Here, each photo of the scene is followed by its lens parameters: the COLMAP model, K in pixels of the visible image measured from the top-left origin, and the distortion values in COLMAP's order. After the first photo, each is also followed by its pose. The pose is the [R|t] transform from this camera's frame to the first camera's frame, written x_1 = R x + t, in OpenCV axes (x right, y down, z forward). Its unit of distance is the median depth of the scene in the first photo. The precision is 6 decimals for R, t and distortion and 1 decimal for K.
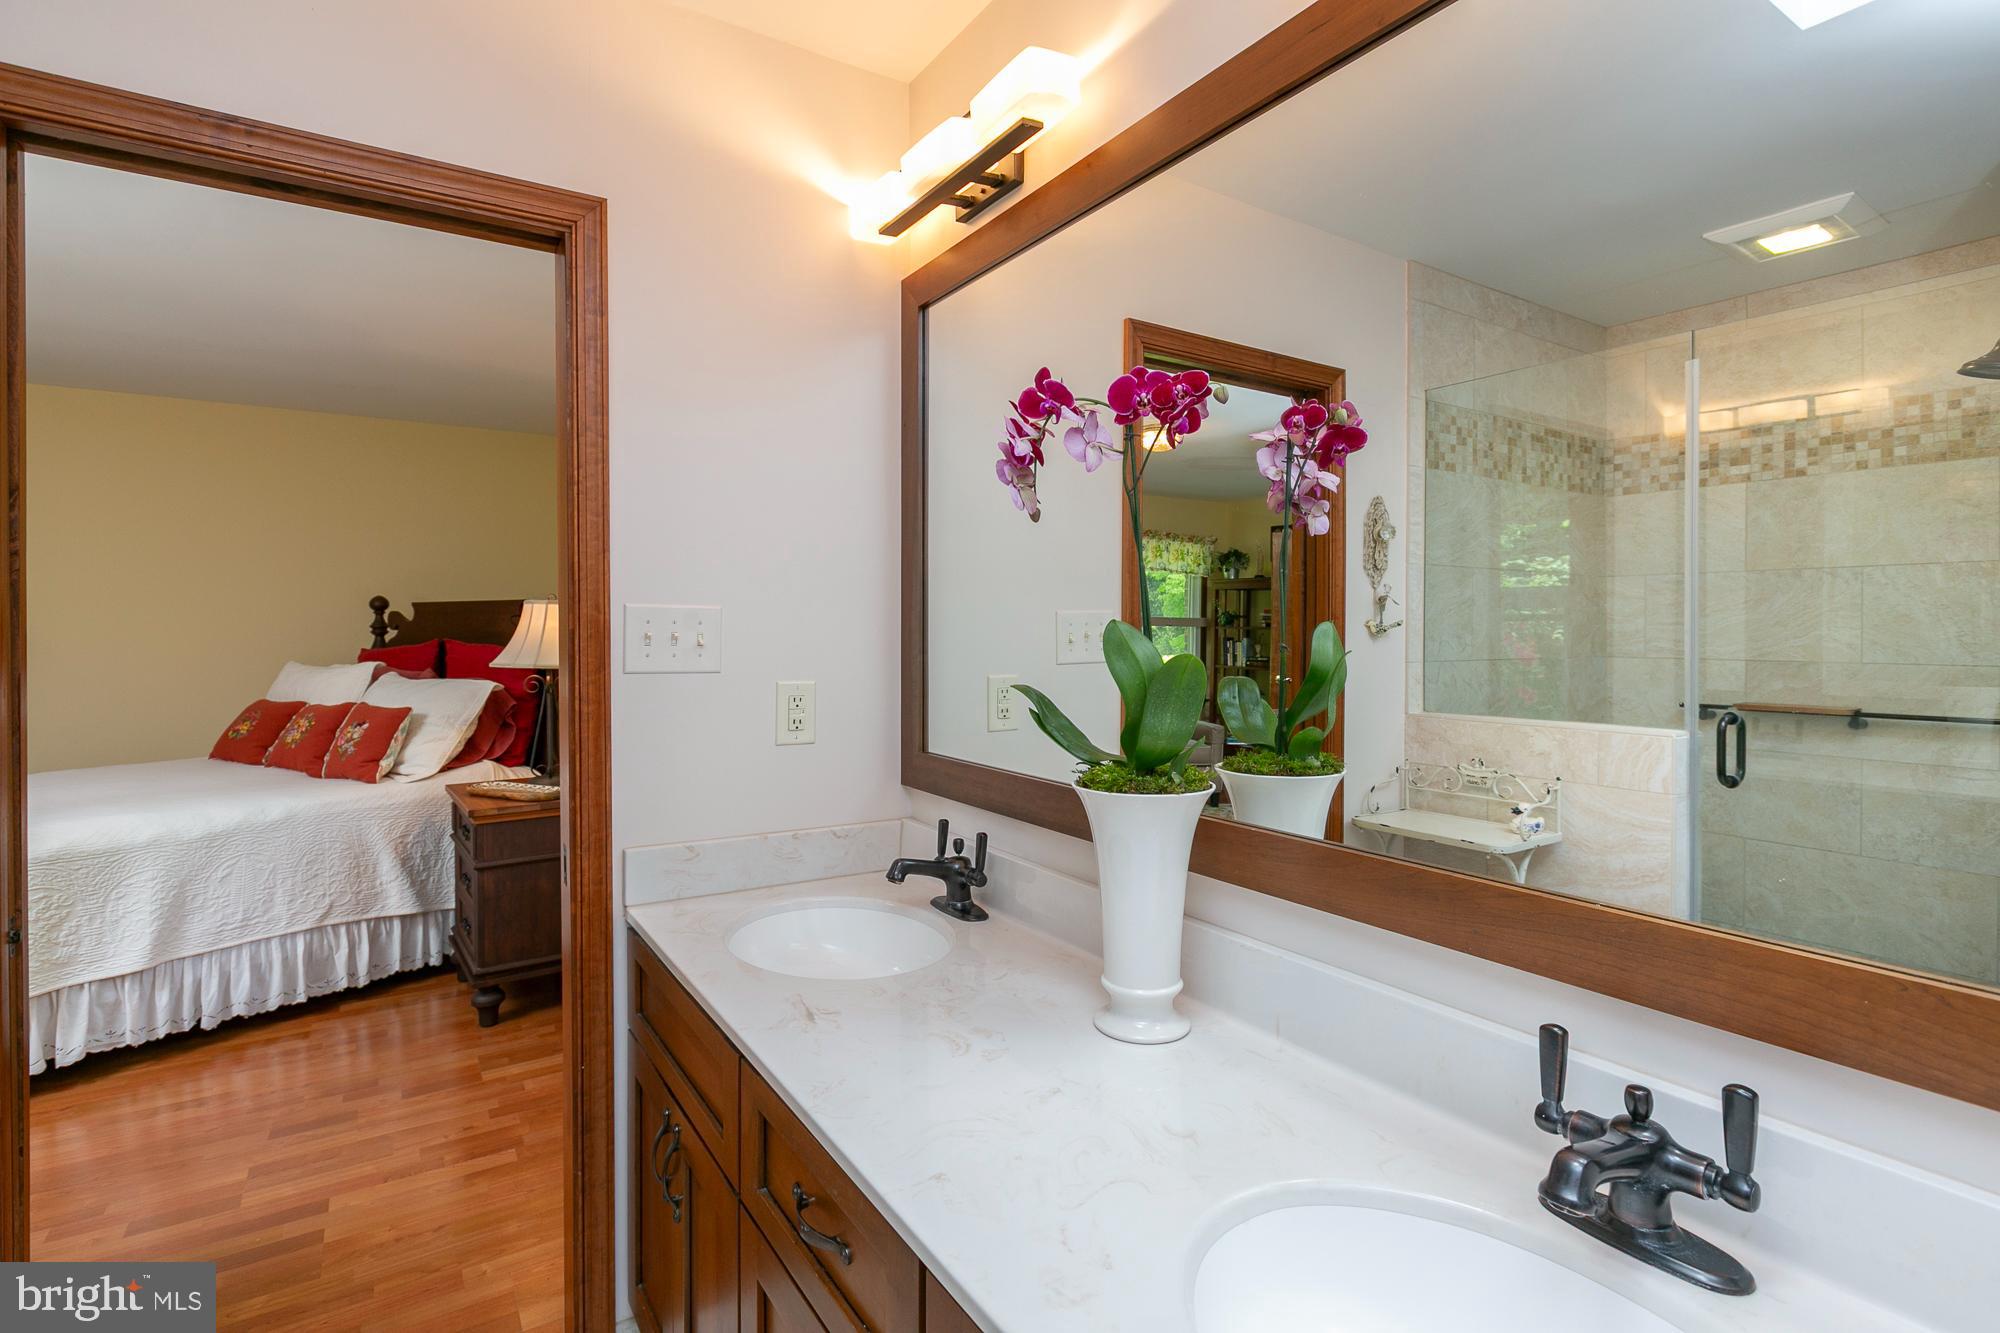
lens RADIAL K [[953.3, 0, 1008.4], [0, 953.3, 648.9], [0, 0, 1]] dist [-0.002663, -0.001369]
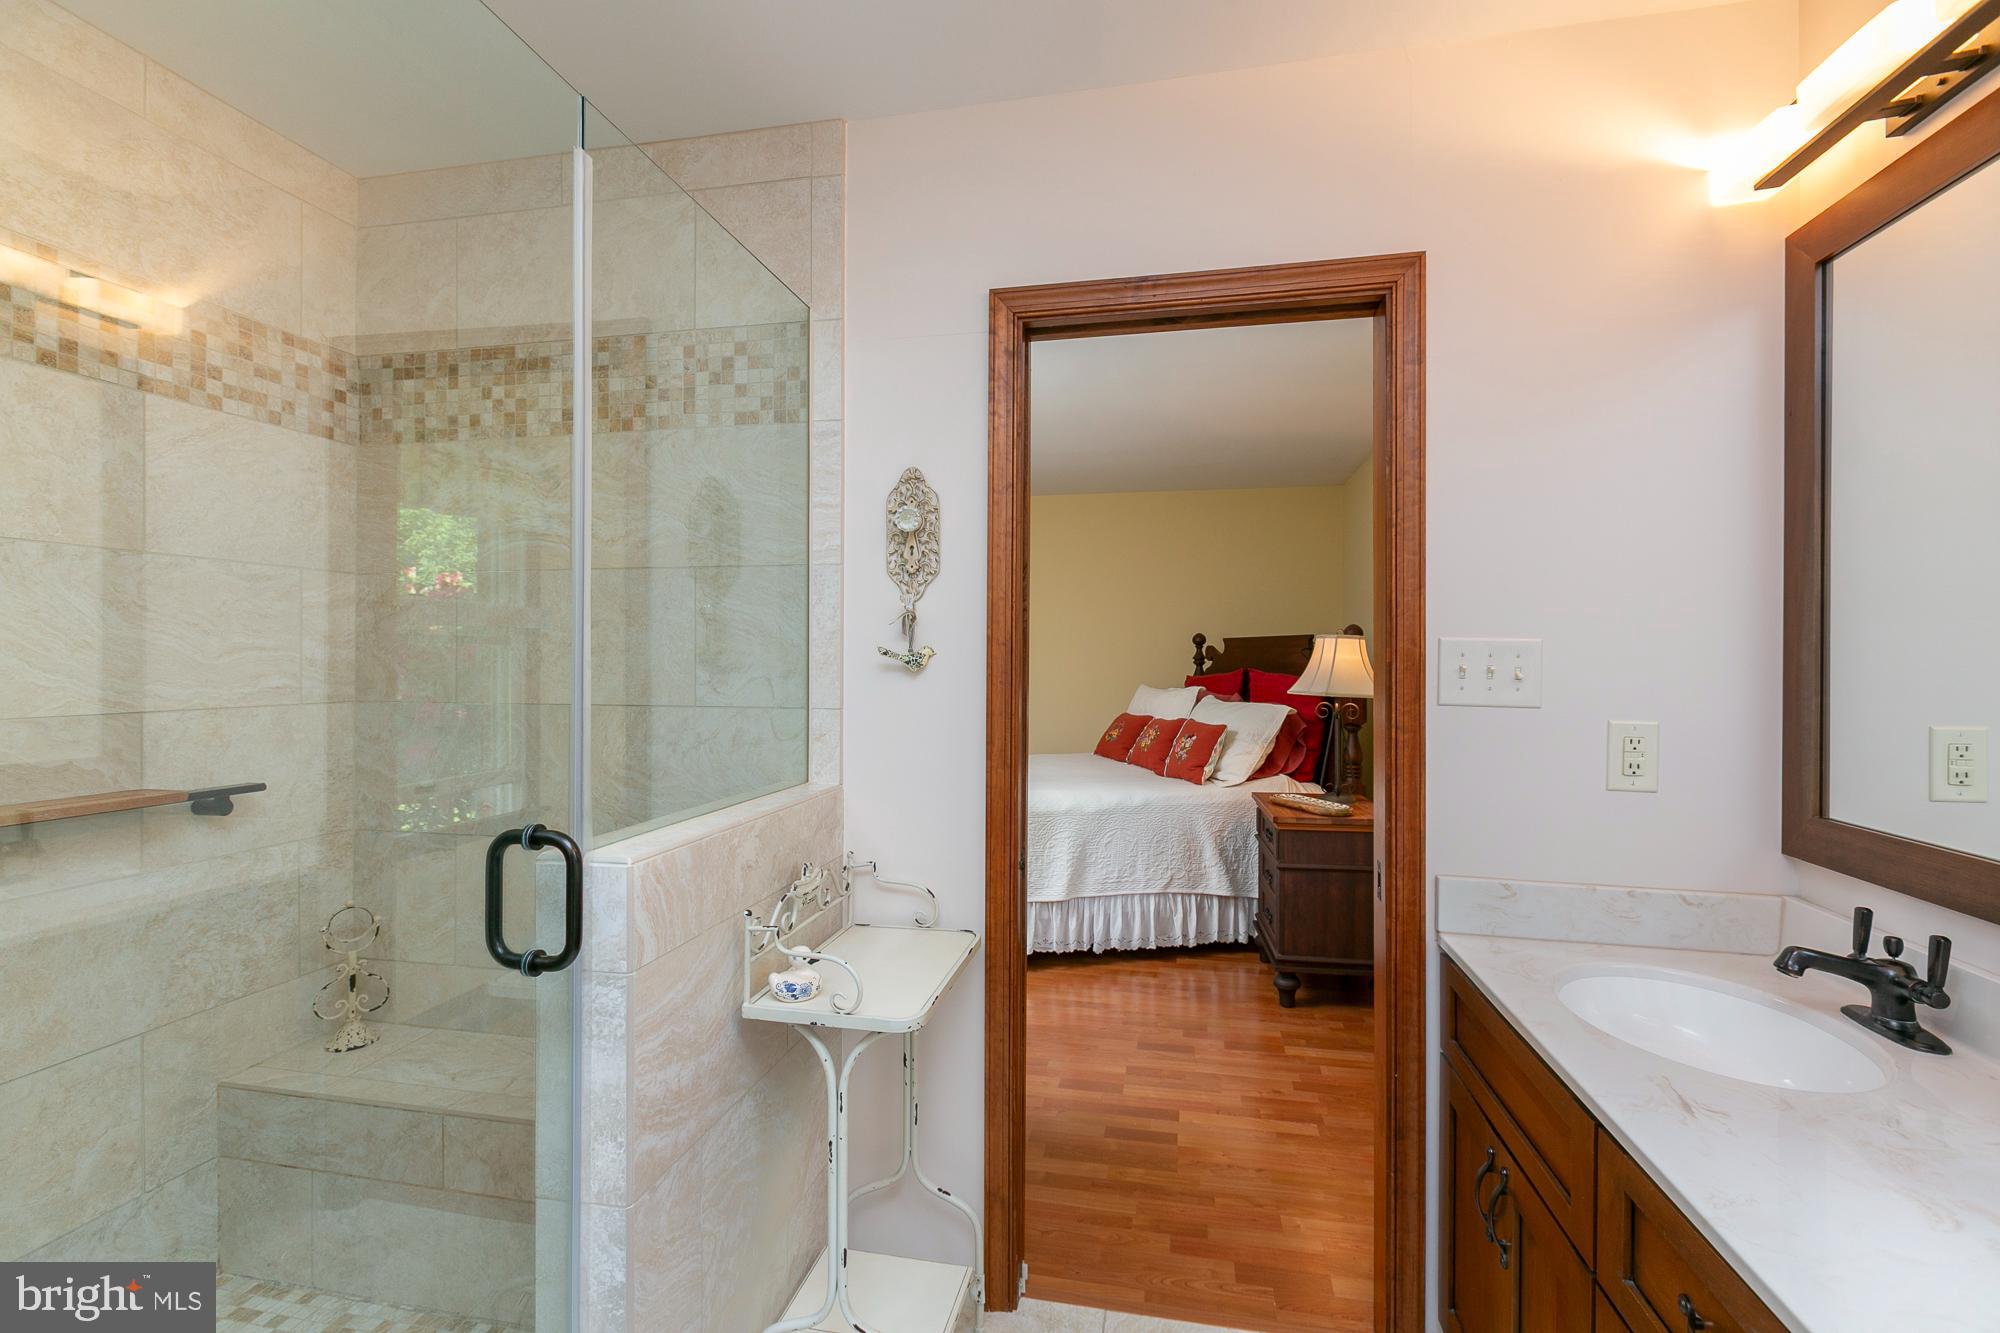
lens RADIAL K [[895.7, 0, 999.5], [0, 895.7, 670.2], [0, 0, 1]] dist [-0.001049, 0.000984]
pose [[0.707184, 0.011288, -0.706939, -0.045070], [-0.018198, 0.999832, -0.002240, -0.000990], [0.706795, 0.014449, 0.707271, -0.018878]]
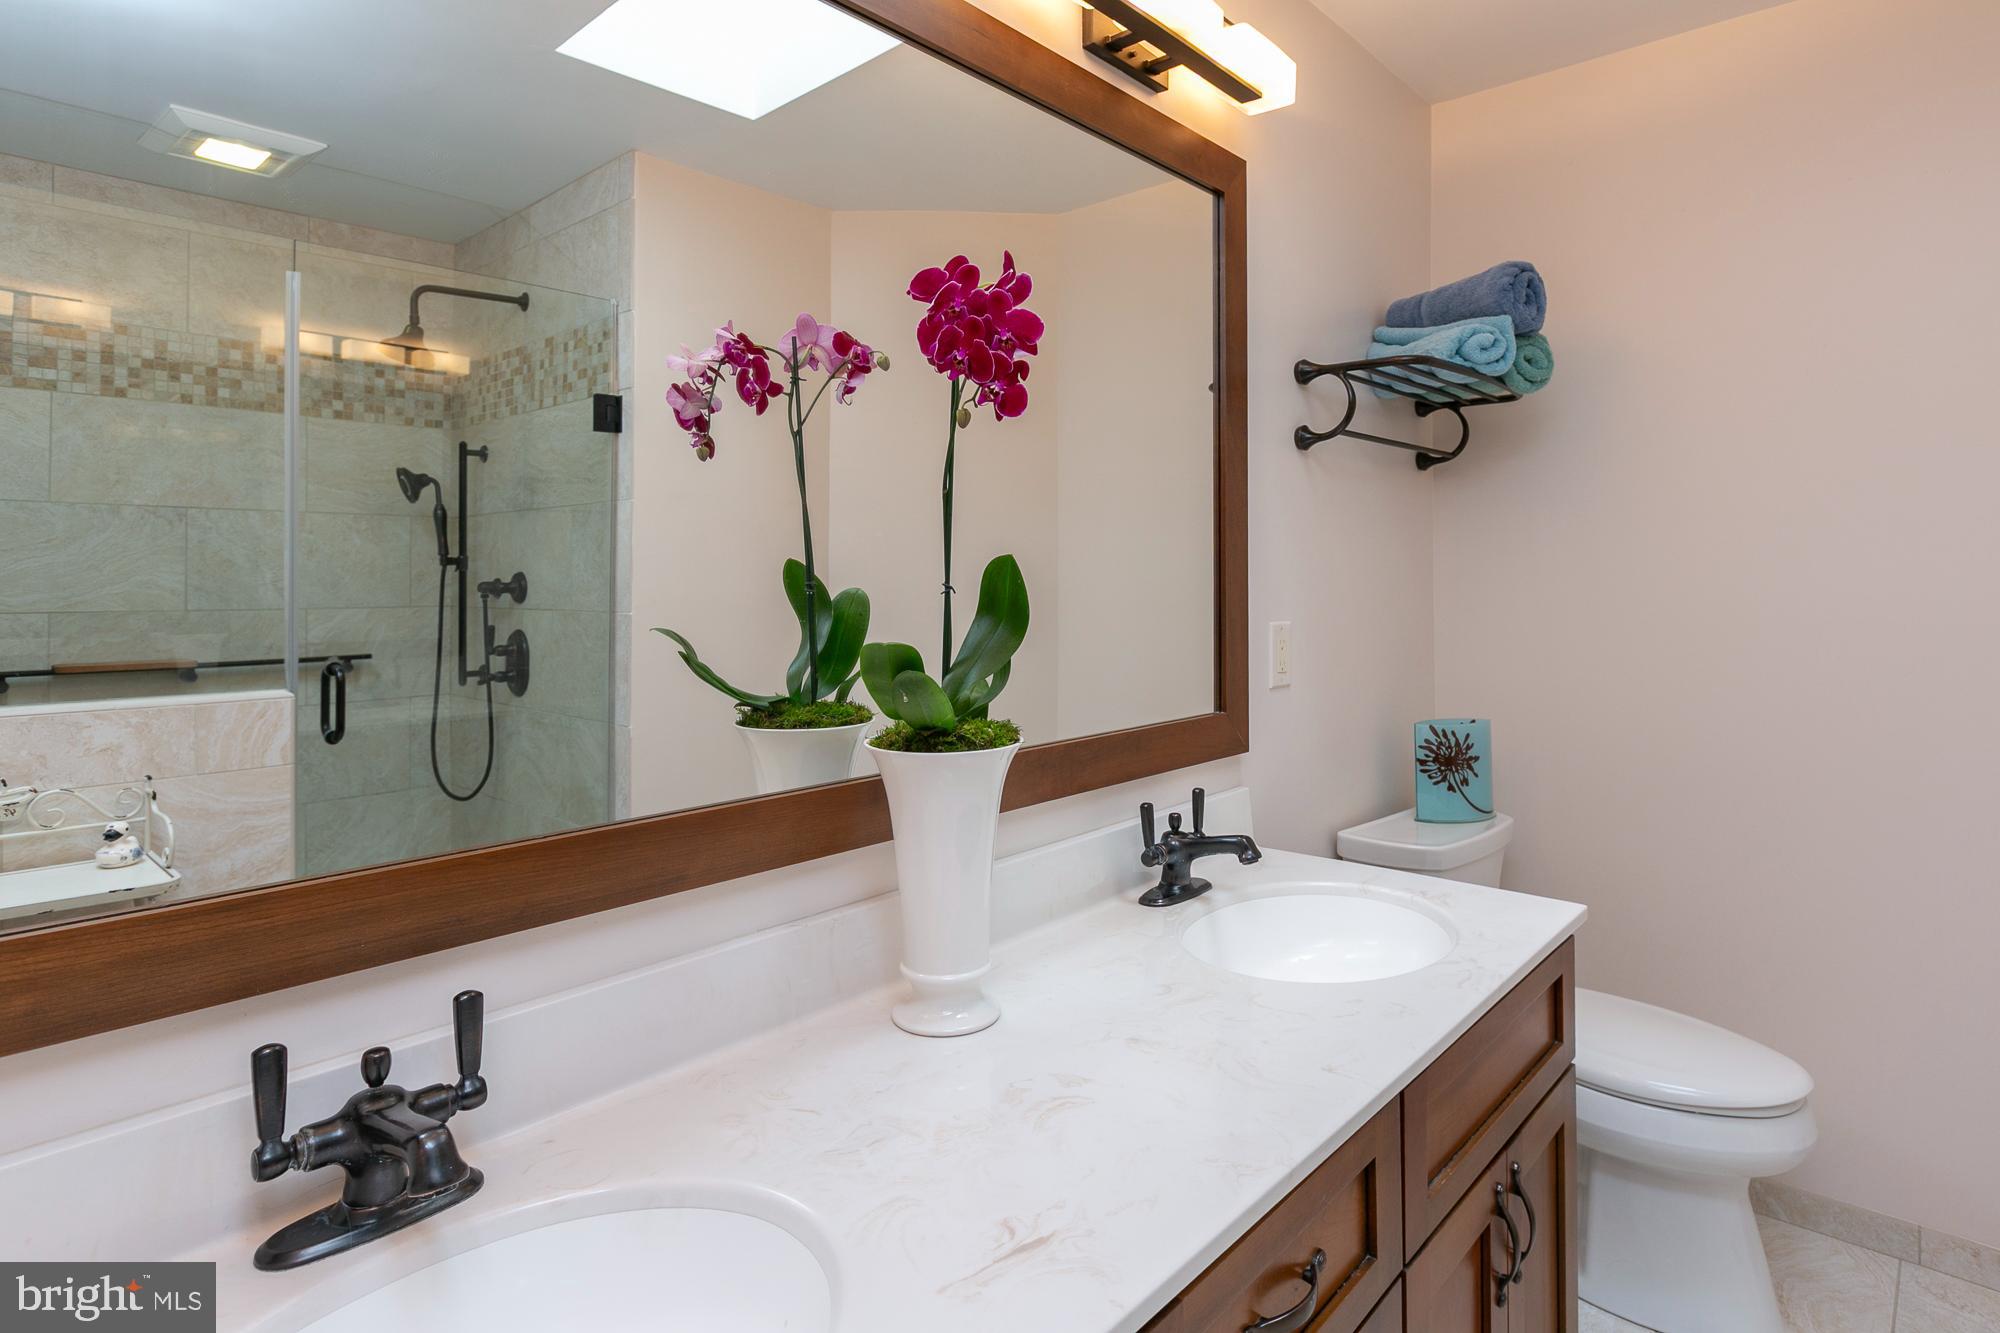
lens RADIAL K [[1076.2, 0, 1041.3], [0, 1076.2, 556.4], [0, 0, 1]] dist [-0.001106, -0.001193]
pose [[-0.279452, 0.018271, 0.959986, -0.485312], [0.019875, 0.999715, -0.013242, -0.010532], [-0.959954, 0.015379, -0.279735, 0.678341]]
